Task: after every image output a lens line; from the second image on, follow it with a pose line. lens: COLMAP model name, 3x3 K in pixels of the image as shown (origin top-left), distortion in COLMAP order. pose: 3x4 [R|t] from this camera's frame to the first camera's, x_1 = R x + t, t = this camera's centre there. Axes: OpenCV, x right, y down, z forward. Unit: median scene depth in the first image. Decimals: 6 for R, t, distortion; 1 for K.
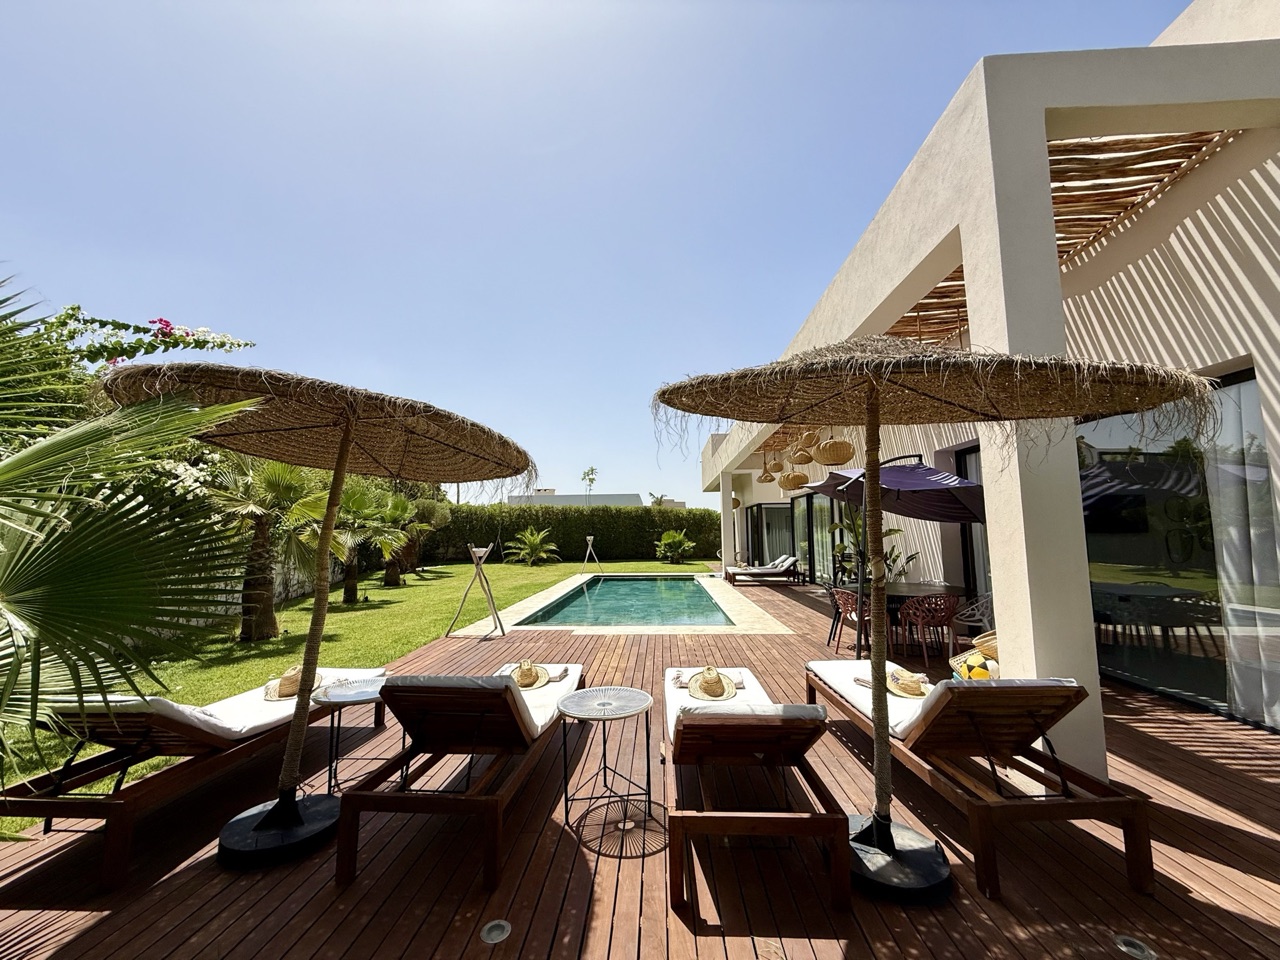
lens RADIAL K [[508.0, 0, 636.2], [0, 508.0, 482.3], [0, 0, 1]] dist [-0.000083, 0.000280]
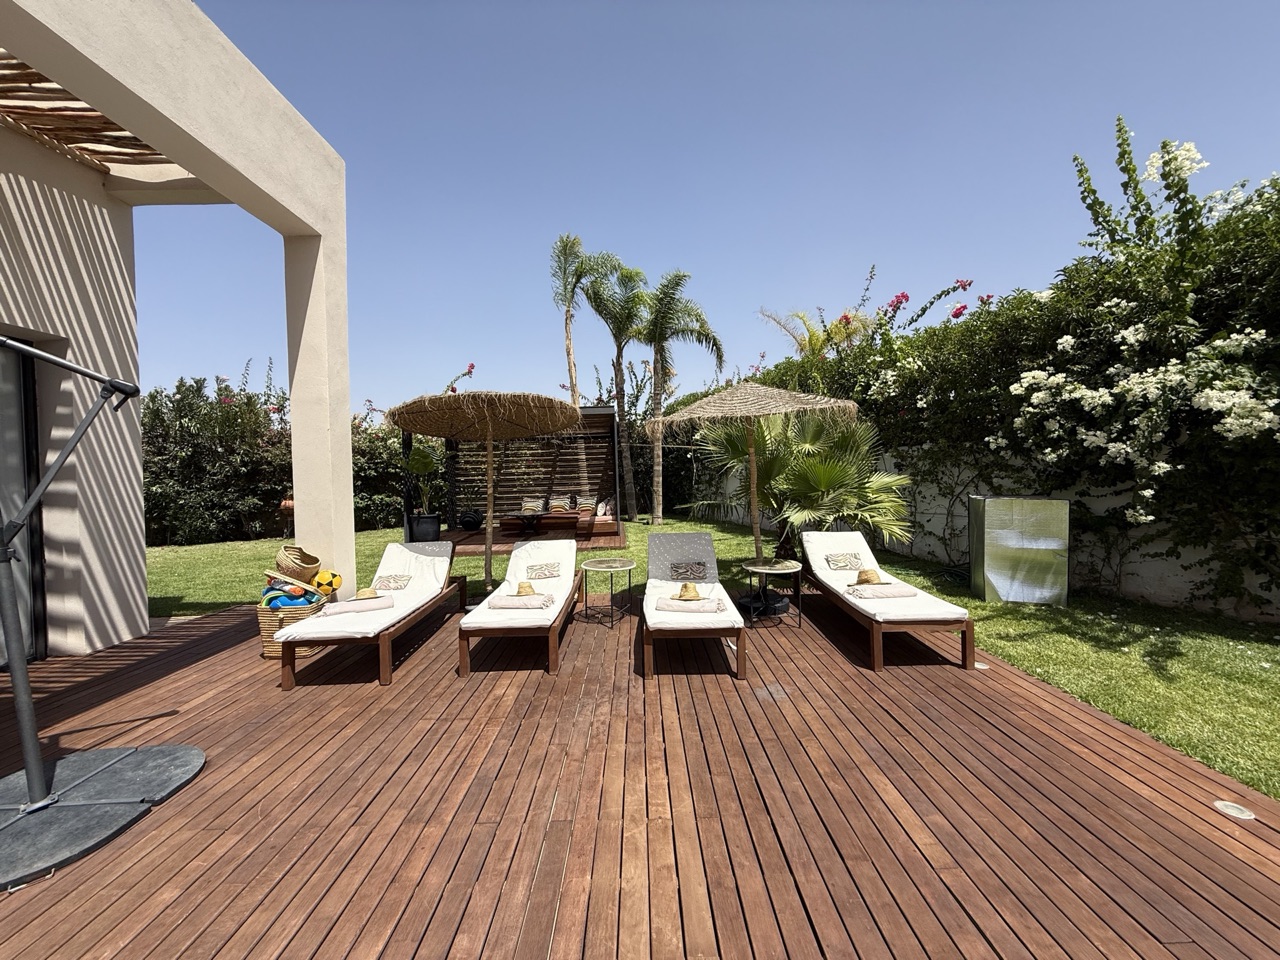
lens RADIAL K [[508.0, 0, 636.2], [0, 508.0, 475.8], [0, 0, 1]] dist [-0.000083, 0.000280]
pose [[-0.998196, 0.037711, -0.046721, -0.050781], [0.041937, 0.994778, -0.093048, 0.180815], [0.042968, -0.094840, -0.994565, 1.678460]]
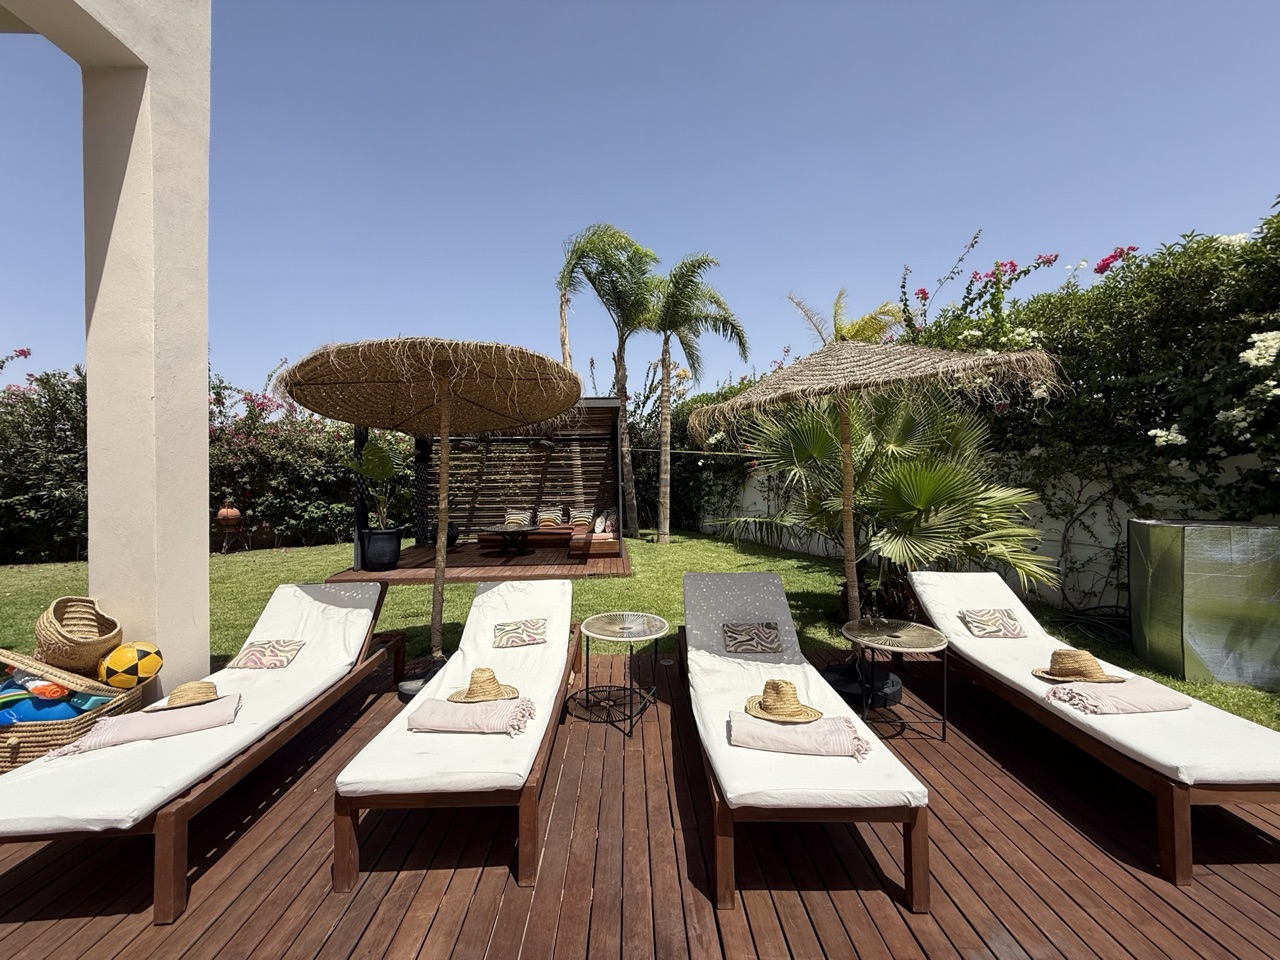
lens RADIAL K [[508.0, 0, 636.3], [0, 508.0, 481.9], [0, 0, 1]] dist [-0.000083, 0.000280]
pose [[-0.997718, 0.023555, -0.063284, -0.013732], [0.029768, 0.994632, -0.099100, 0.143244], [0.060610, -0.100758, -0.993063, 1.282665]]
